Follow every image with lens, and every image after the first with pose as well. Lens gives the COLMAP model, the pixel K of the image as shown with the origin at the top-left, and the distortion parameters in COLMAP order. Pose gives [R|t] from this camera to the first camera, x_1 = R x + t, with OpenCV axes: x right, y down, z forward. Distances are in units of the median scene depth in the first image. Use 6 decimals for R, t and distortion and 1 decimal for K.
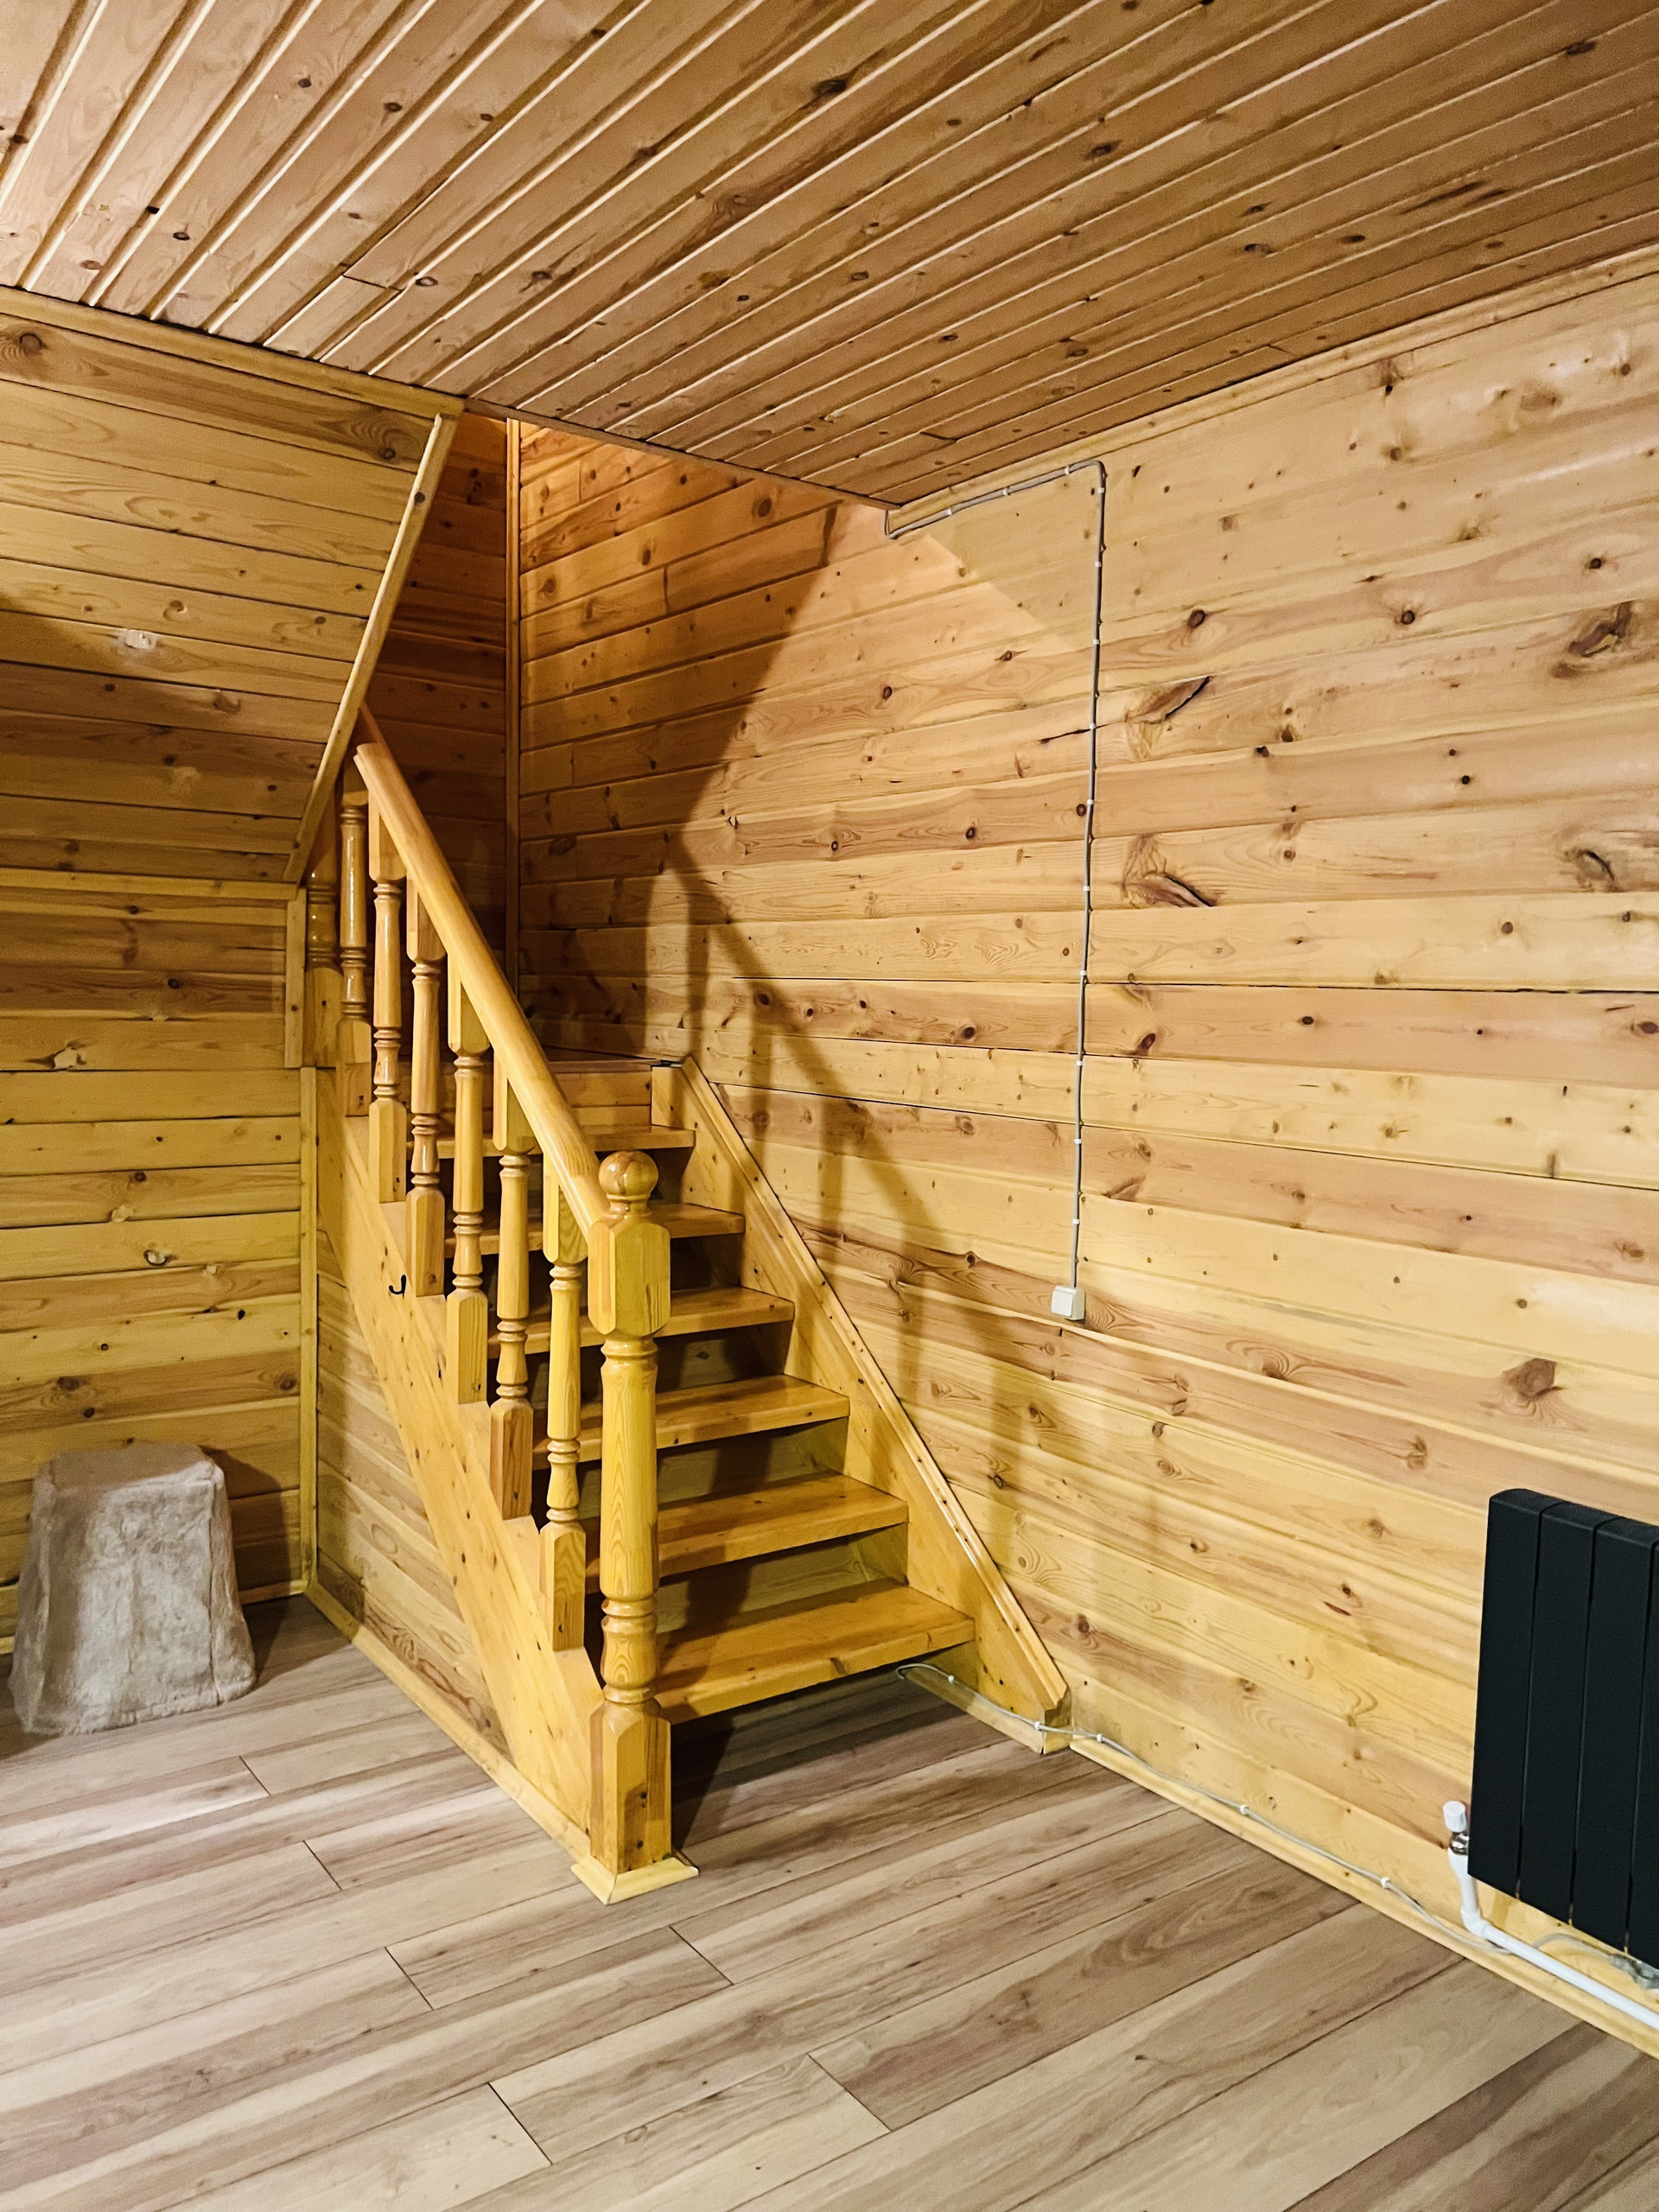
lens RADIAL K [[1650.5, 0, 833.3], [0, 1650.5, 1123.6], [0, 0, 1]] dist [0.052247, -0.057490]
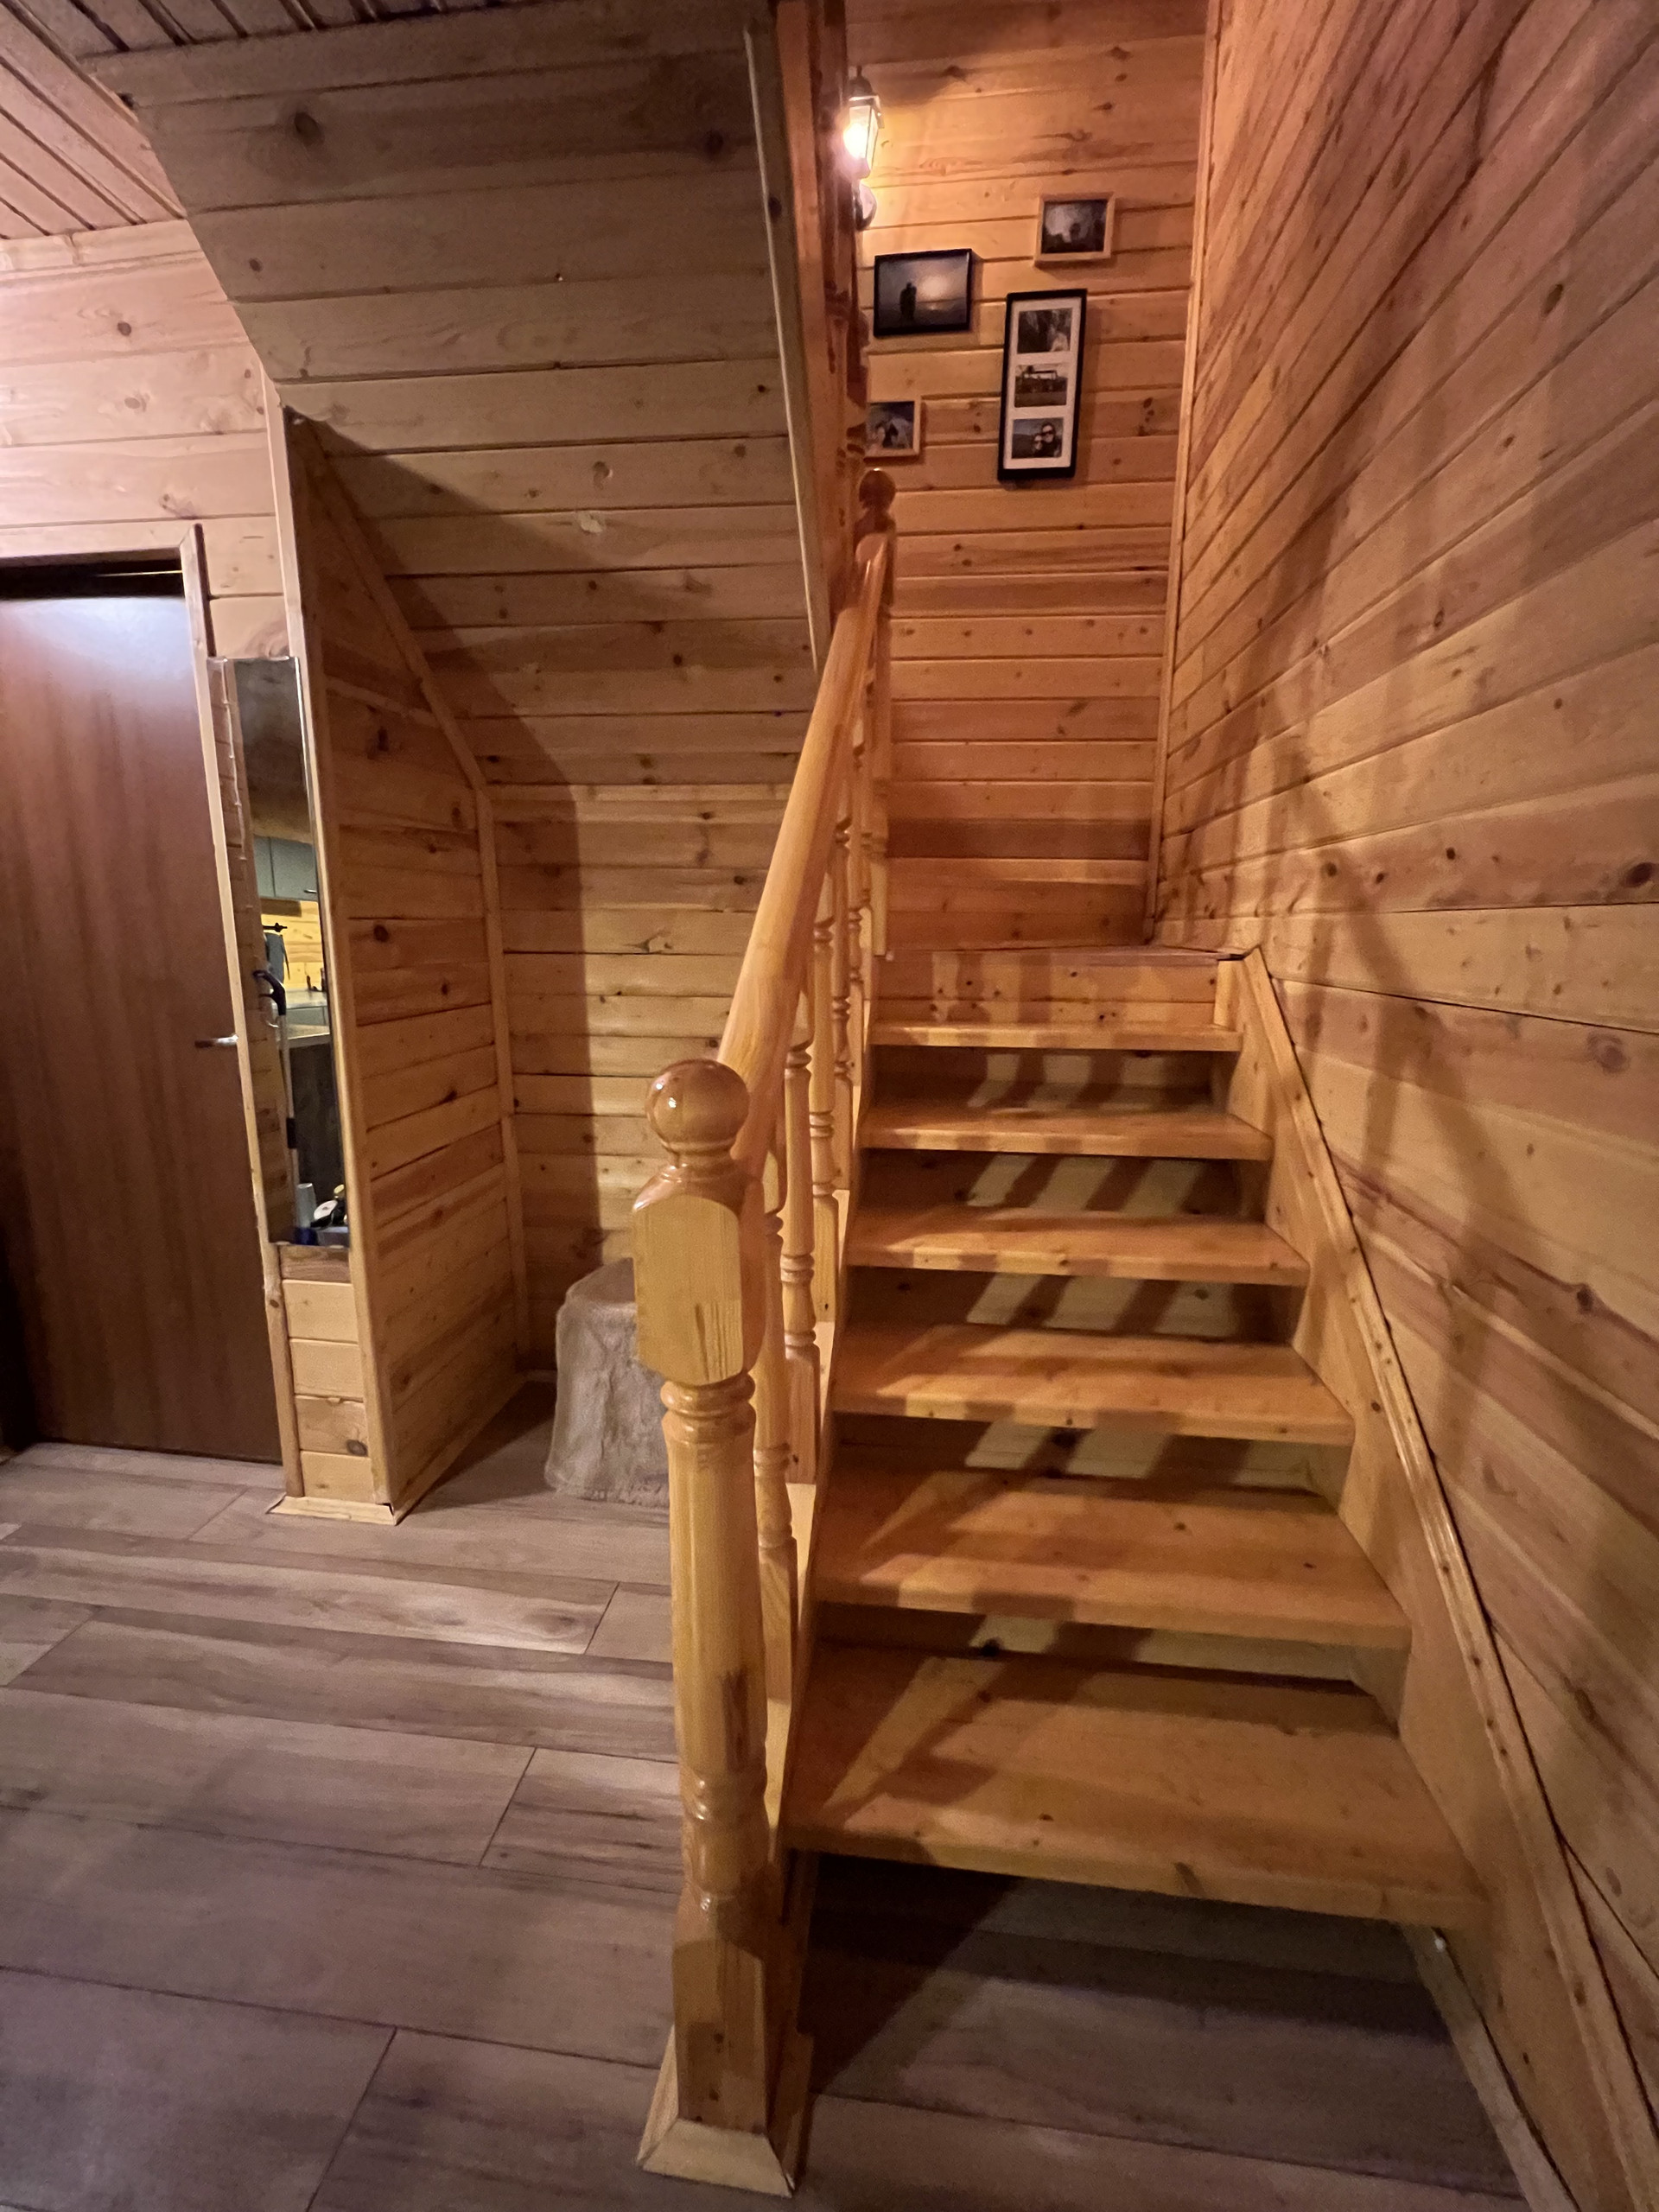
lens RADIAL K [[883.4, 0, 831.5], [0, 883.4, 1100.7], [0, 0, 1]] dist [-0.002717, 0.000398]
pose [[0.738735, 0.110813, -0.664824, 0.081548], [-0.045055, 0.992304, 0.115334, -0.004977], [0.672488, -0.055248, 0.738043, 0.587255]]
